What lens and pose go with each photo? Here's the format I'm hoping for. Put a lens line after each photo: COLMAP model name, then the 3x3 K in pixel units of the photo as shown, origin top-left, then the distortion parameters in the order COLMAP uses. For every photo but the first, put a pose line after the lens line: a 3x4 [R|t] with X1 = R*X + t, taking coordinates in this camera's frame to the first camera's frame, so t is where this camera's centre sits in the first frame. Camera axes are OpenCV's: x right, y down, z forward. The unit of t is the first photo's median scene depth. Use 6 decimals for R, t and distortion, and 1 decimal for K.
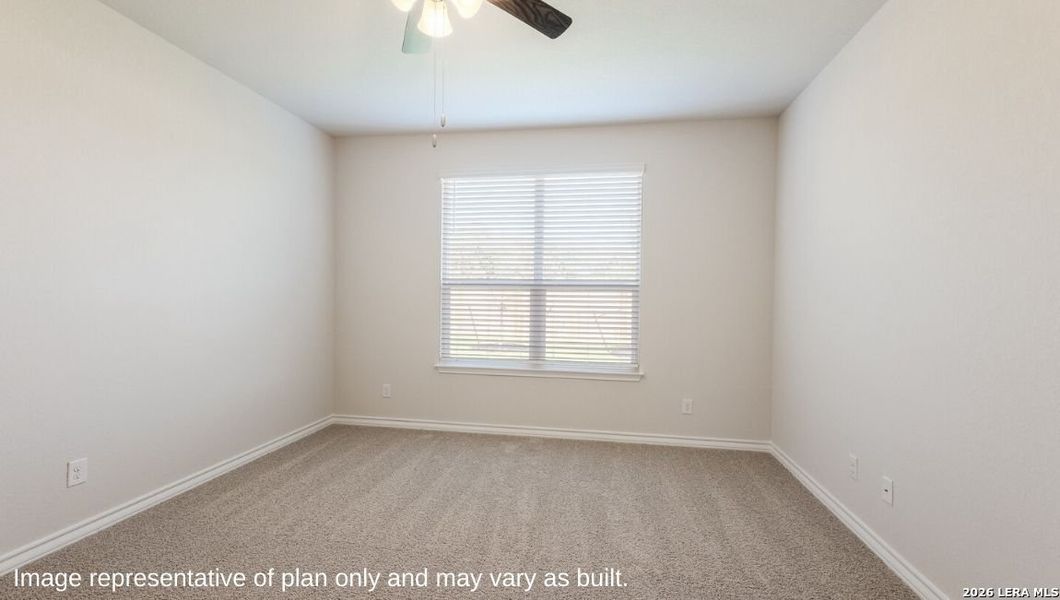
lens RADIAL K [[455.4, 0, 530.0], [0, 455.4, 300.0], [0, 0, 1]] dist [0.000953, 0.000019]
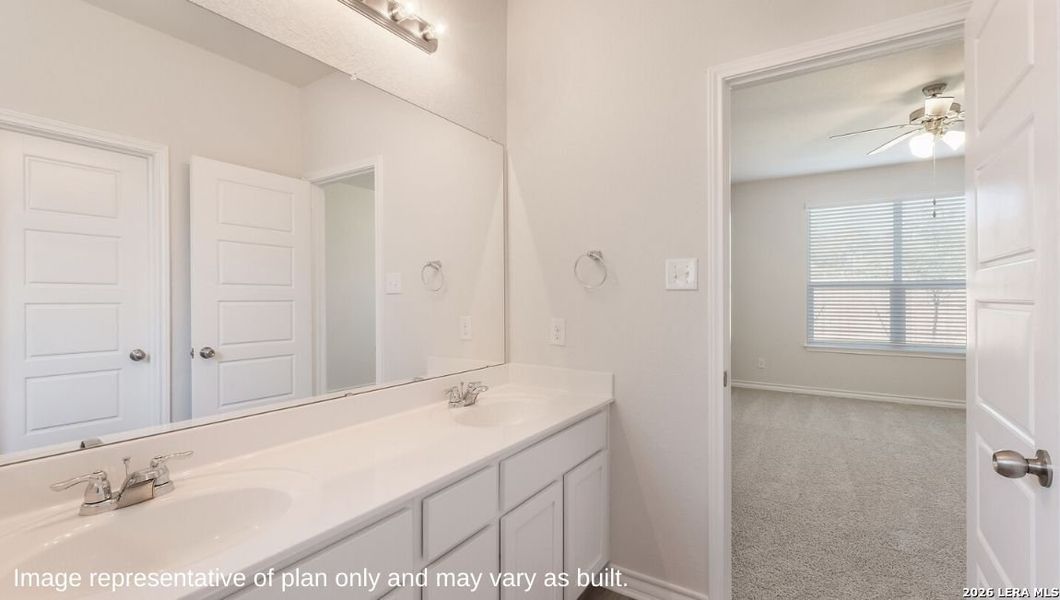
lens RADIAL K [[455.4, 0, 530.0], [0, 455.4, 300.0], [0, 0, 1]] dist [0.000953, 0.000019]
pose [[0.925433, -0.013371, -0.378675, -0.454577], [0.011943, 0.999910, -0.006119, 0.005482], [0.378722, 0.001140, 0.925510, -0.586311]]
